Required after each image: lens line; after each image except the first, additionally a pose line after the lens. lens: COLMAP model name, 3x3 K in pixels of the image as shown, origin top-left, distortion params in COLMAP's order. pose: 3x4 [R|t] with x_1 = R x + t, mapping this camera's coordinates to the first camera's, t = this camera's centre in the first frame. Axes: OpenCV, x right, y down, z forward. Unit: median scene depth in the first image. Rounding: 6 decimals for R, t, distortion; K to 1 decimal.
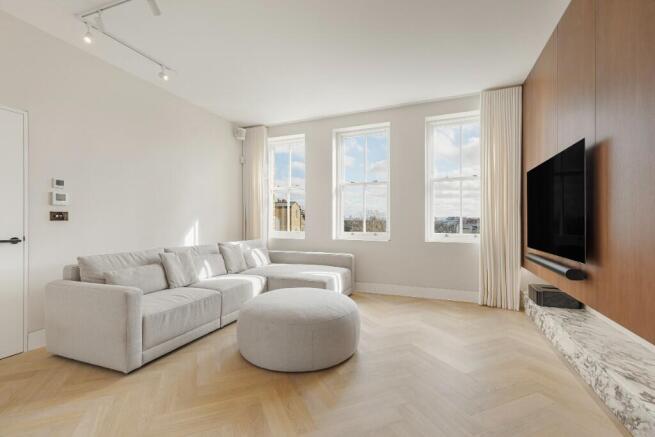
lens RADIAL K [[299.4, 0, 324.2], [0, 299.4, 223.8], [0, 0, 1]] dist [-0.002054, 0.000288]
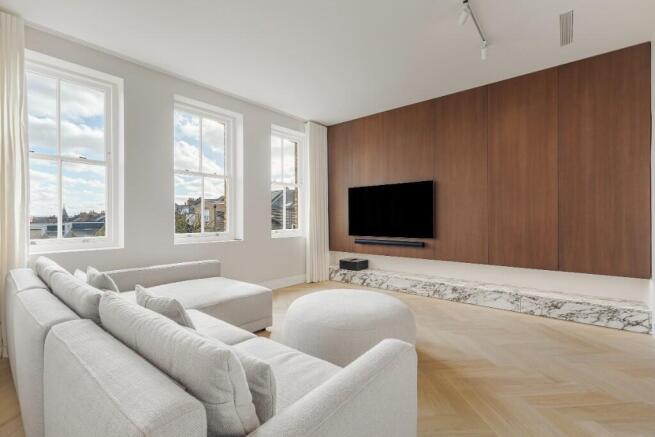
lens RADIAL K [[299.4, 0, 323.7], [0, 299.4, 216.5], [0, 0, 1]] dist [-0.002054, 0.000288]
pose [[0.287320, 0.001439, 0.957834, -0.873497], [0.005676, 0.999979, -0.003205, -0.018954], [-0.957818, 0.006358, 0.287306, 0.688281]]
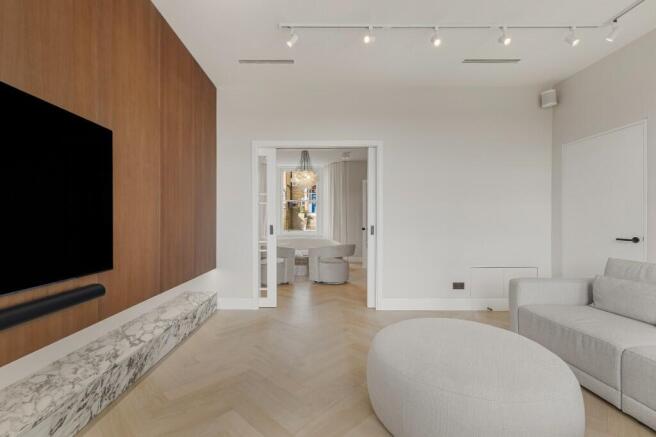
lens RADIAL K [[299.9, 0, 325.3], [0, 299.9, 220.3], [0, 0, 1]] dist [-0.002054, 0.000288]
pose [[-0.913659, -0.000811, -0.406481, 0.389873], [0.001702, 0.999982, -0.005822, -0.009865], [0.406479, -0.006011, -0.913640, 1.278863]]
